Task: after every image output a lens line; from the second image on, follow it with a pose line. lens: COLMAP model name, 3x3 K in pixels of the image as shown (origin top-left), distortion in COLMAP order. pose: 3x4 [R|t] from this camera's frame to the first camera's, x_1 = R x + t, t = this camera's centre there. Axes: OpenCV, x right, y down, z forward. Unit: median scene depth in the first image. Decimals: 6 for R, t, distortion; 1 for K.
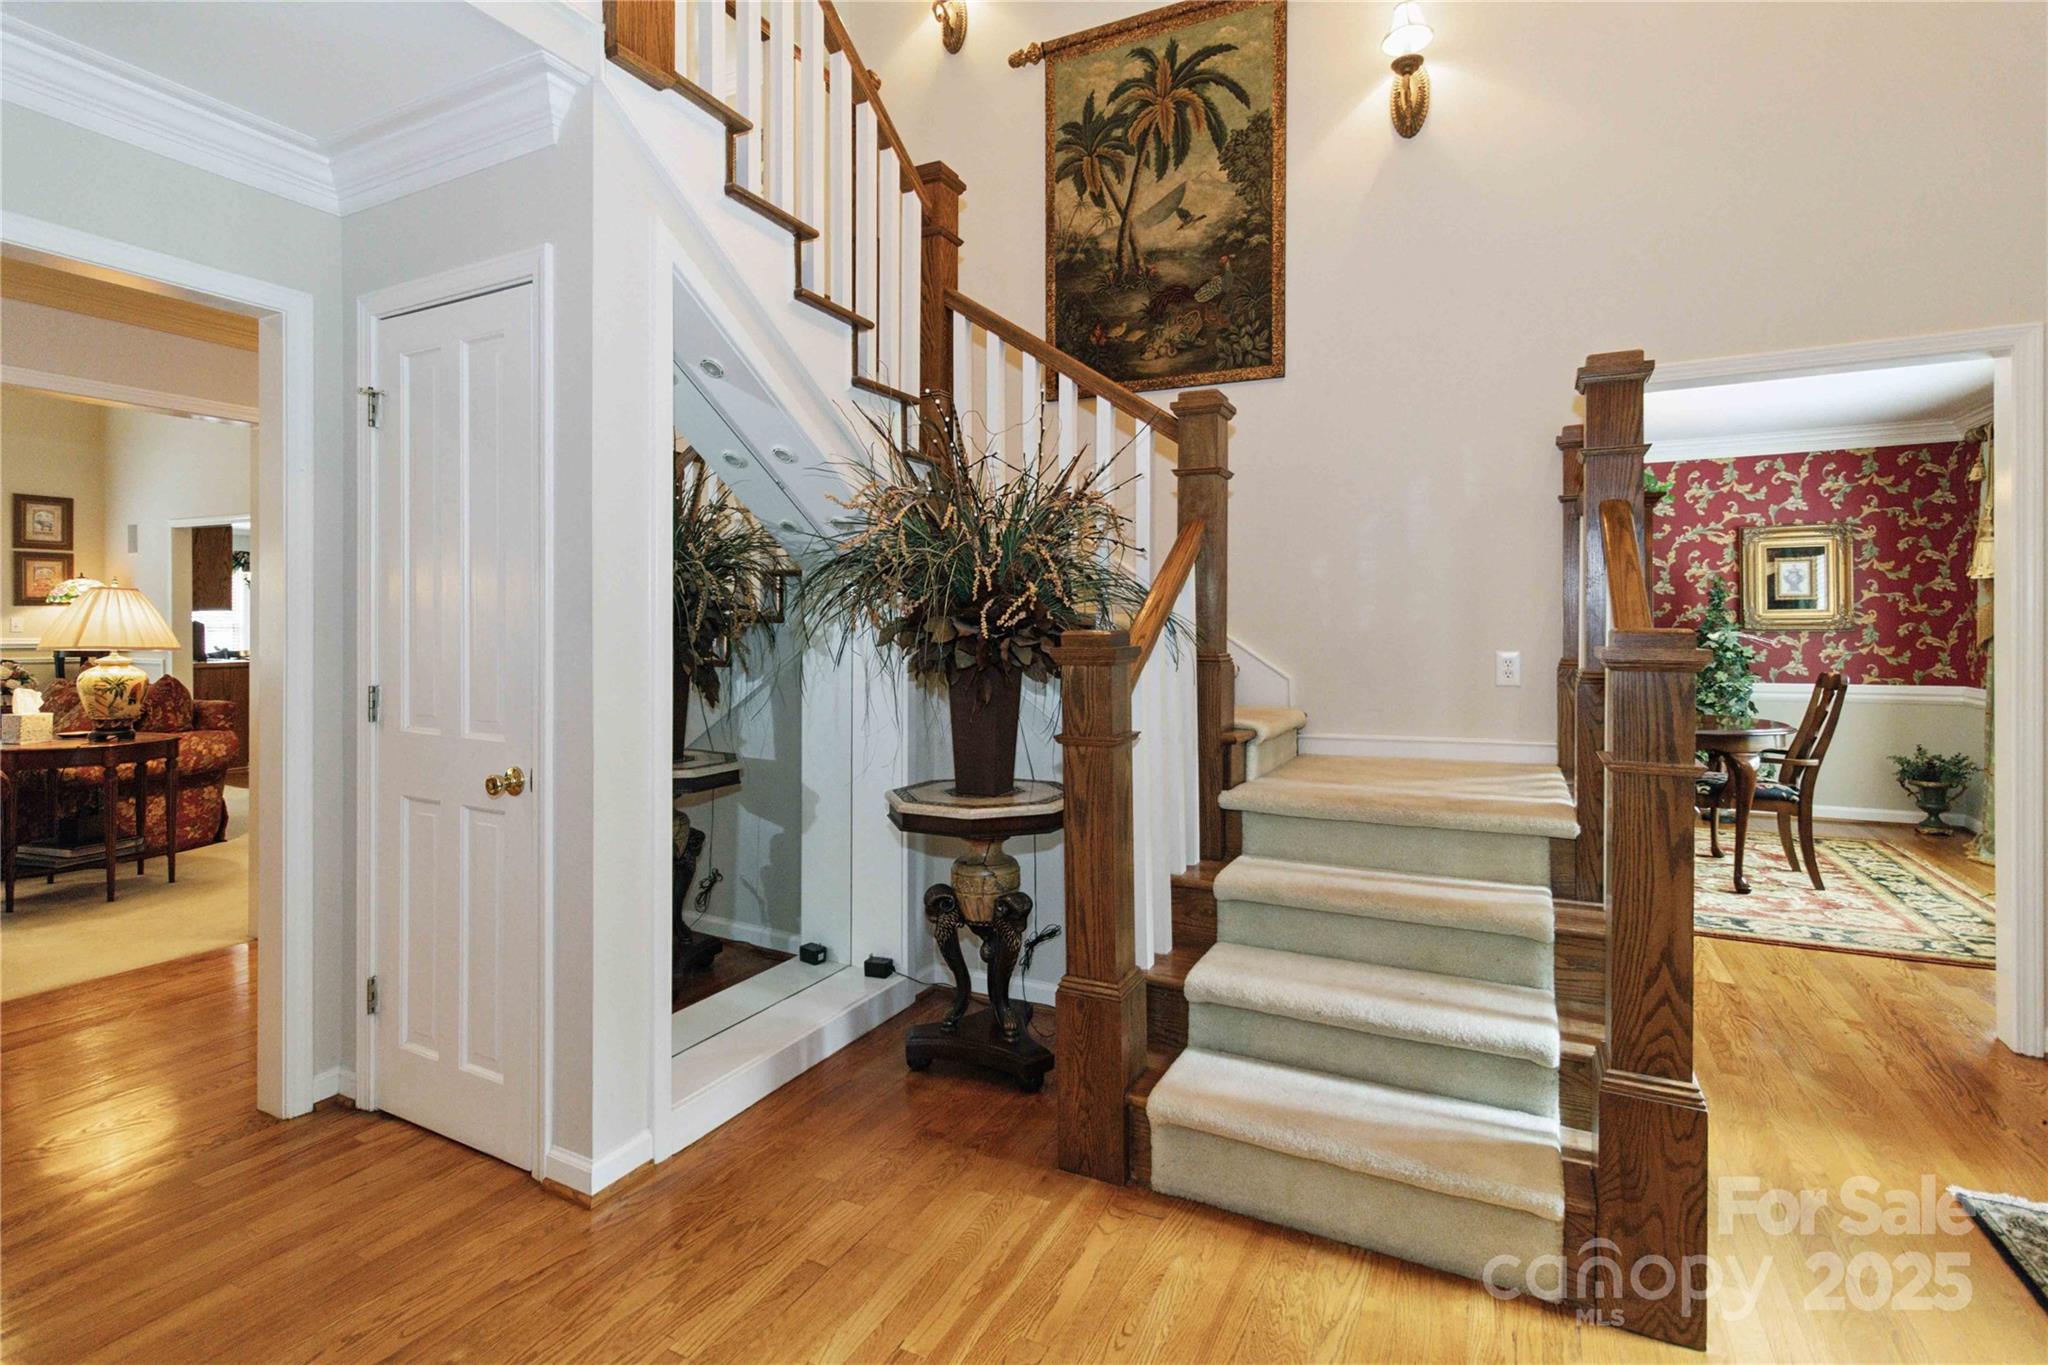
lens RADIAL K [[969.7, 0, 1023.9], [0, 969.7, 625.5], [0, 0, 1]] dist [-0.002430, -0.000183]
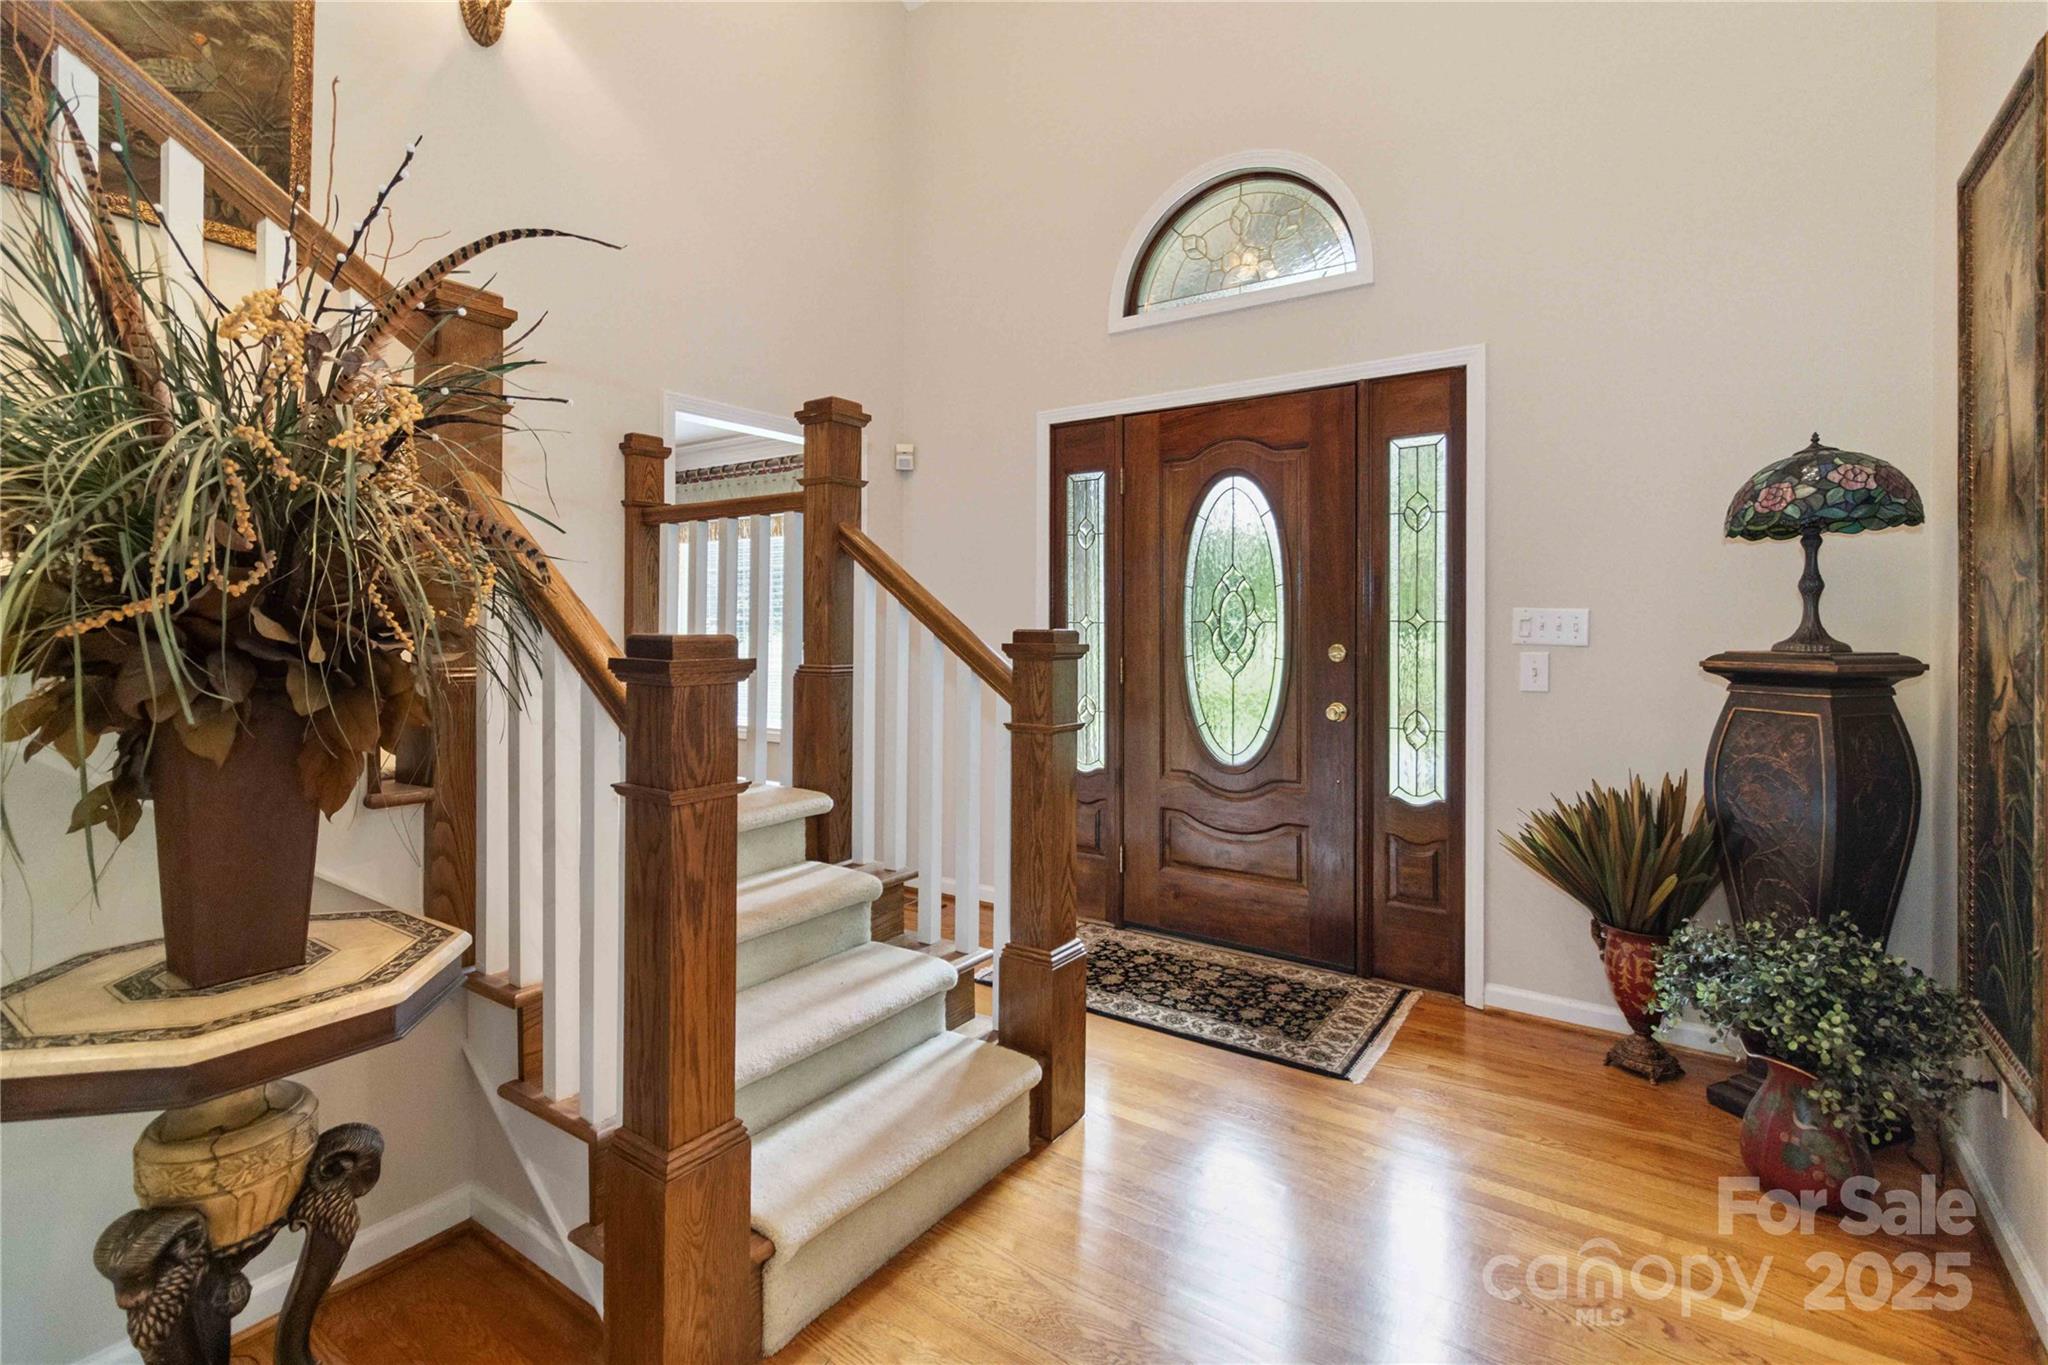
lens RADIAL K [[969.7, 0, 1023.9], [0, 969.7, 625.5], [0, 0, 1]] dist [-0.002430, -0.000183]
pose [[0.131760, -0.001333, 0.991281, -0.641932], [-0.000584, 0.999999, 0.001422, -0.002193], [-0.991281, -0.000766, 0.131759, 0.737463]]
